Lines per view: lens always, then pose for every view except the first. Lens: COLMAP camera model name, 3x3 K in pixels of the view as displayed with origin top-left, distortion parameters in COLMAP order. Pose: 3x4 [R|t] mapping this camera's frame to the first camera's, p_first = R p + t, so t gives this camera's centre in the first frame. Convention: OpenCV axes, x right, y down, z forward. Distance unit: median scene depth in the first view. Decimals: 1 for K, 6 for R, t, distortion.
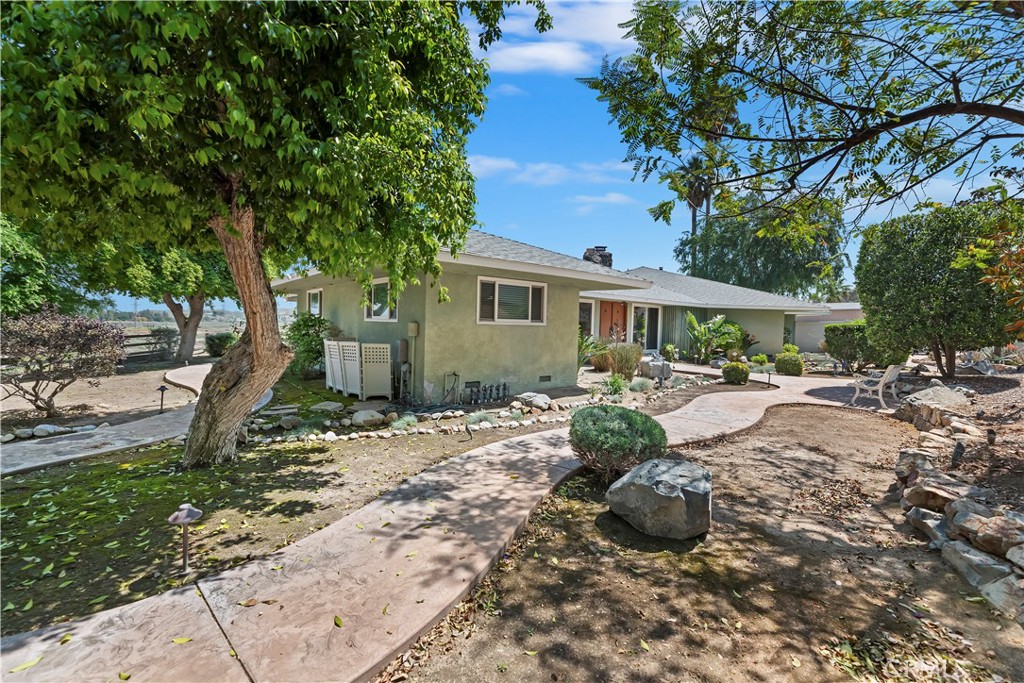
lens RADIAL K [[428.6, 0, 513.2], [0, 428.6, 342.6], [0, 0, 1]] dist [-0.000711, 0.000334]
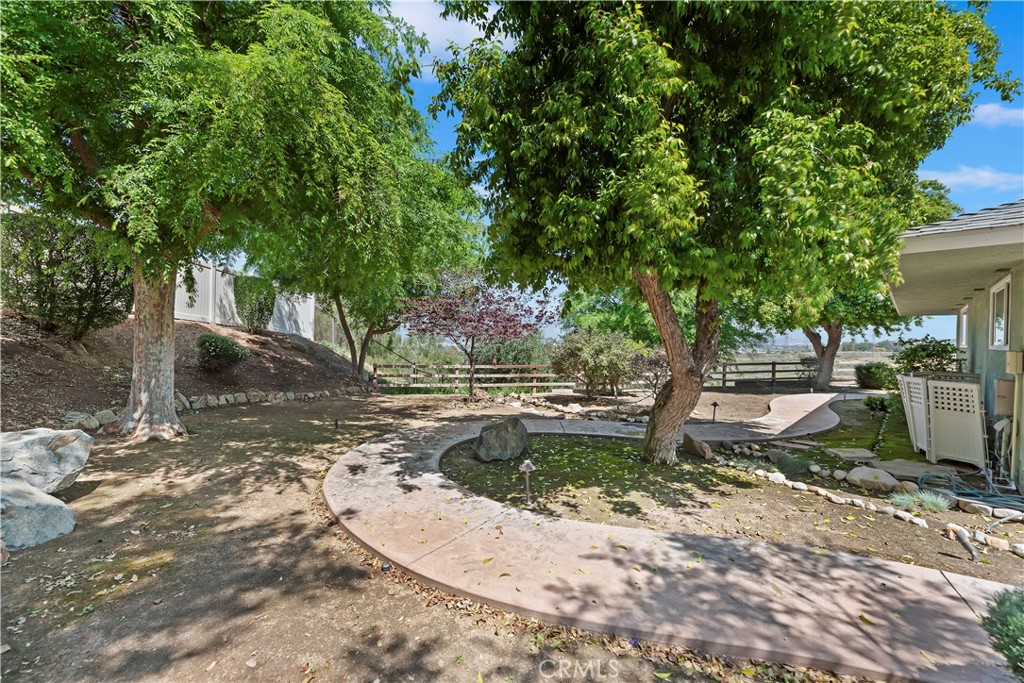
lens RADIAL K [[428.6, 0, 515.7], [0, 428.6, 343.2], [0, 0, 1]] dist [-0.000711, 0.000334]
pose [[0.119591, -0.018111, -0.992658, 0.490784], [-0.050871, 0.998408, -0.024344, -0.013121], [0.991519, 0.053409, 0.118479, 0.427221]]
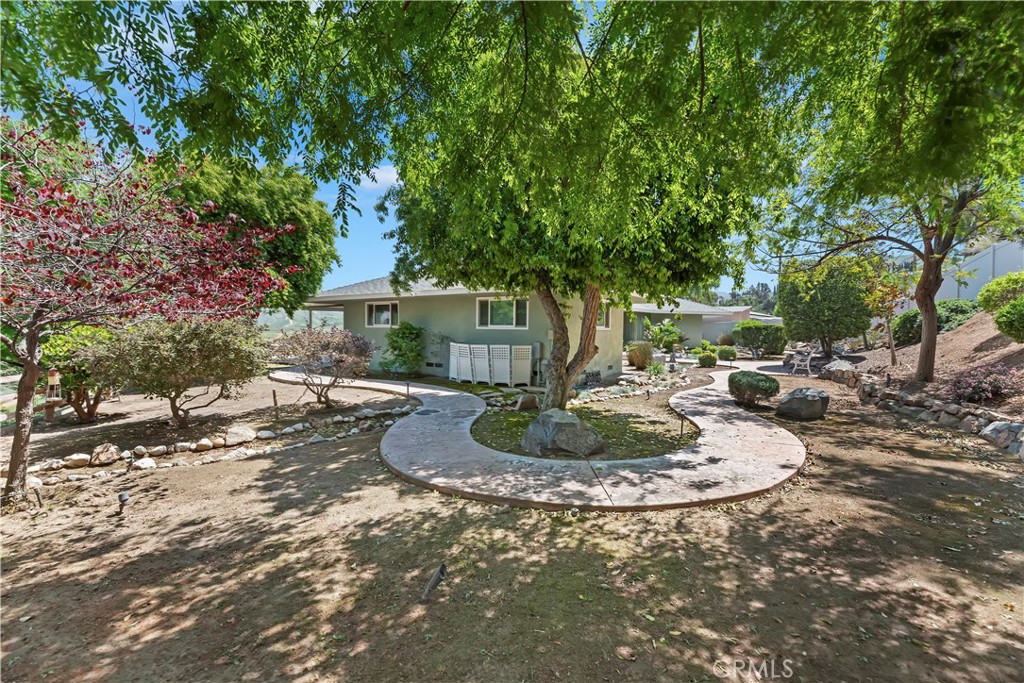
lens RADIAL K [[428.6, 0, 514.3], [0, 428.6, 341.4], [0, 0, 1]] dist [-0.000711, 0.000334]
pose [[0.965951, -0.028396, 0.257161, -1.429861], [0.030364, 0.999532, -0.003683, -0.019913], [-0.256936, 0.011366, 0.966362, -0.716787]]
